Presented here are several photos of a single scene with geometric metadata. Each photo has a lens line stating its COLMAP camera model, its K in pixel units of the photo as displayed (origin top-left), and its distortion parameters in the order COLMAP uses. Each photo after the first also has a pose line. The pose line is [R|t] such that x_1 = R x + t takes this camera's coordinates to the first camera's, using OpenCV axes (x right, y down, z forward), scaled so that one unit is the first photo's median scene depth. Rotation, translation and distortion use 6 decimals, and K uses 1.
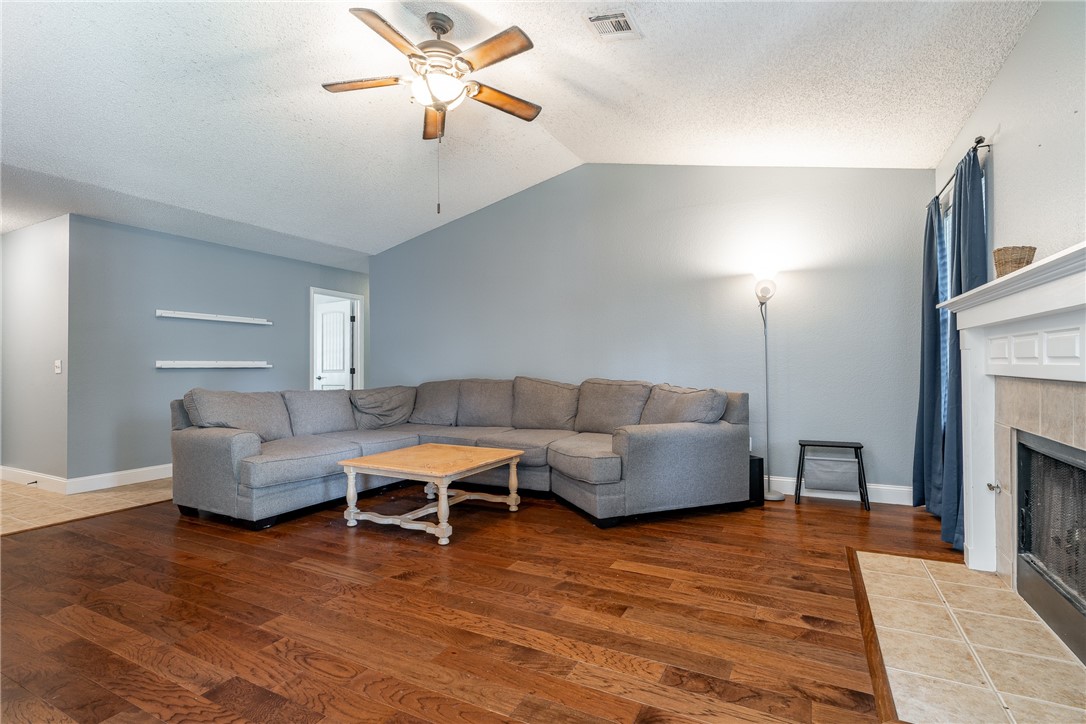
lens RADIAL K [[499.5, 0, 538.9], [0, 499.5, 366.2], [0, 0, 1]] dist [-0.008068, 0.001706]
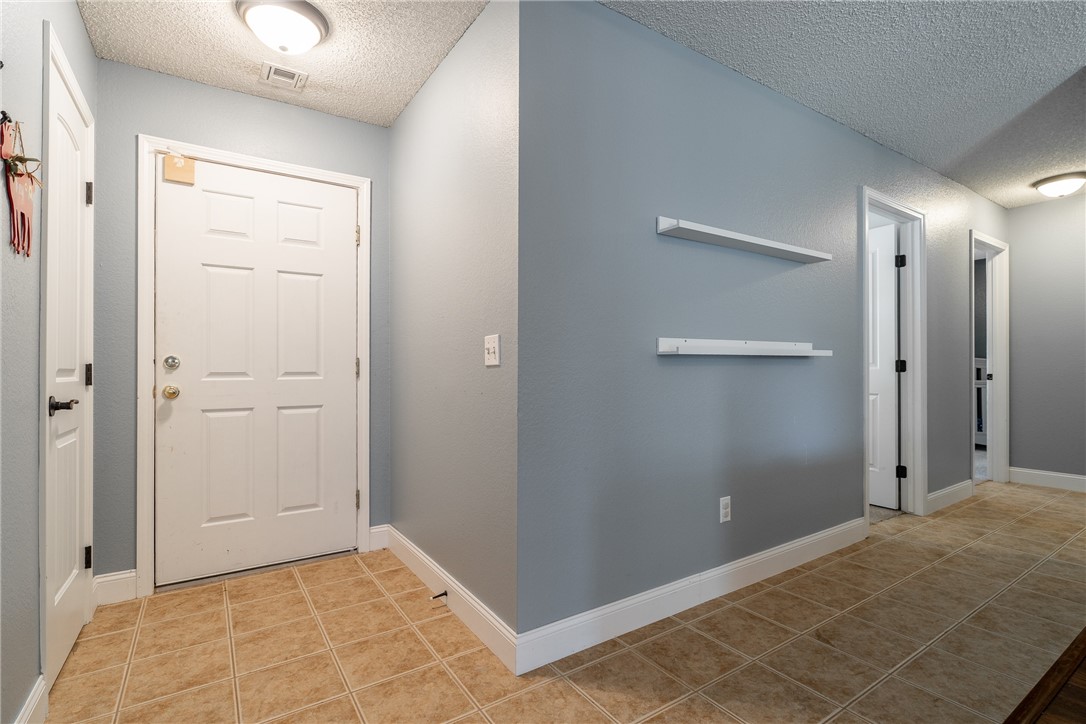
lens RADIAL K [[499.5, 0, 543.4], [0, 499.5, 366.0], [0, 0, 1]] dist [-0.008068, 0.001706]
pose [[0.859421, -0.001226, -0.511267, -0.537257], [0.002162, 0.999997, 0.001236, 0.010516], [0.511264, -0.002168, 0.859421, 0.494449]]
